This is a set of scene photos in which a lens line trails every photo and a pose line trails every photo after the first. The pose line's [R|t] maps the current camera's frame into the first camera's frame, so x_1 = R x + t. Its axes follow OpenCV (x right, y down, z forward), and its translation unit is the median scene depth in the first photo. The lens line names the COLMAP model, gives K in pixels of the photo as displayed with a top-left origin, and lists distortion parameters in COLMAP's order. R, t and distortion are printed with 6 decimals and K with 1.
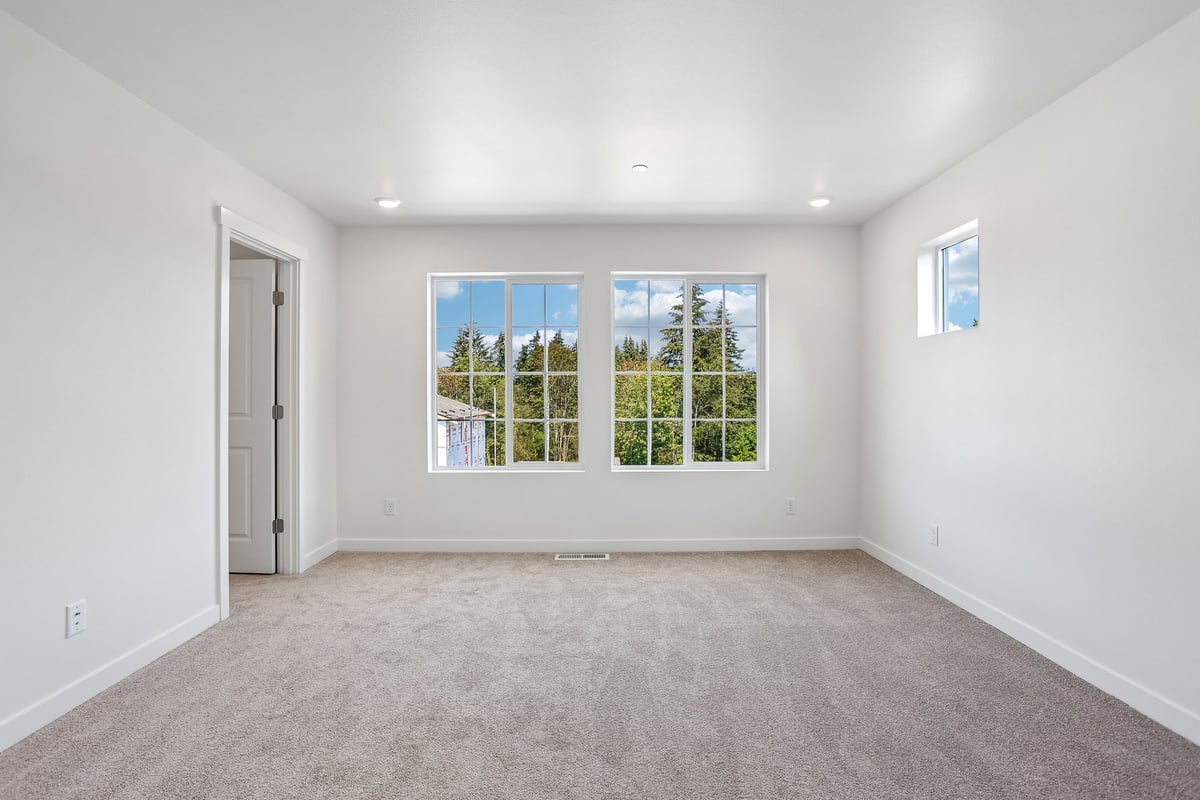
lens RADIAL K [[589.5, 0, 600.0], [0, 589.5, 400.0], [0, 0, 1]] dist [-0.022050, 0.000170]
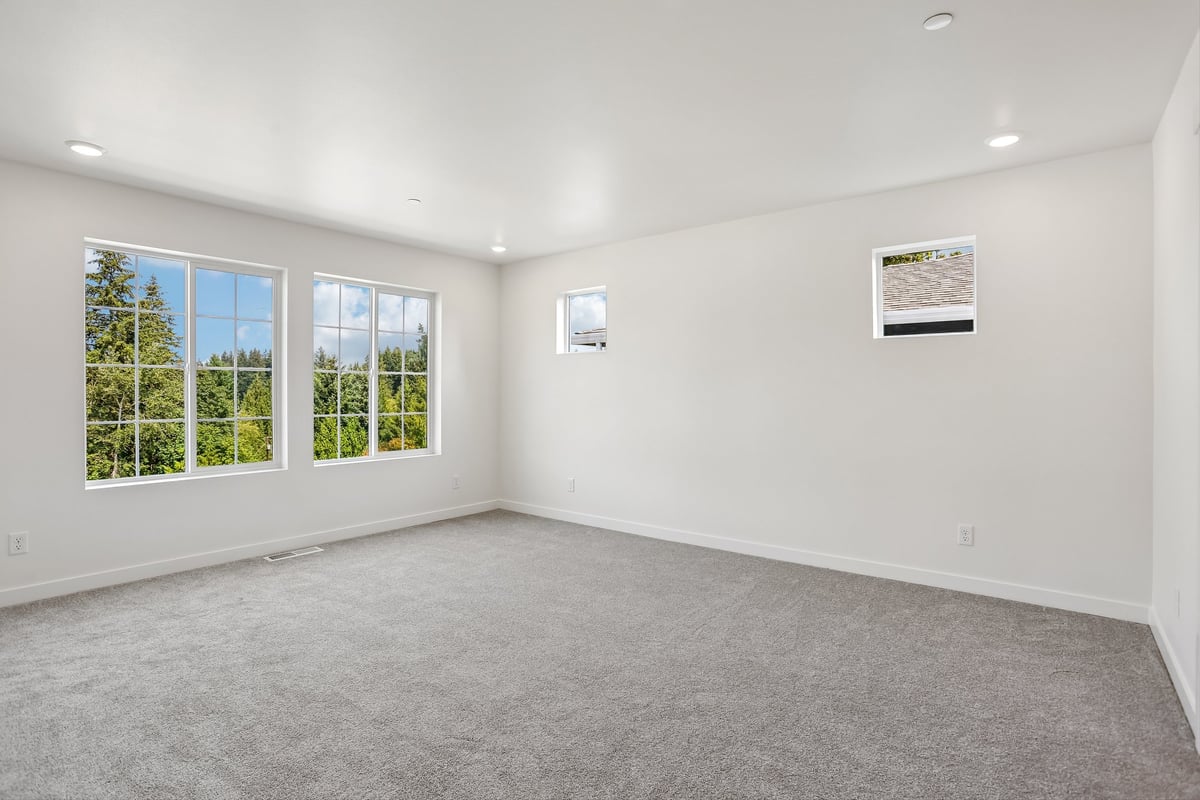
lens RADIAL K [[594.1, 0, 597.7], [0, 594.1, 395.1], [0, 0, 1]] dist [-0.042815, 0.030046]
pose [[0.638540, -0.003649, 0.769580, -0.532703], [0.003506, 0.999992, 0.001833, -0.004006], [-0.769581, 0.001528, 0.638548, -0.038107]]
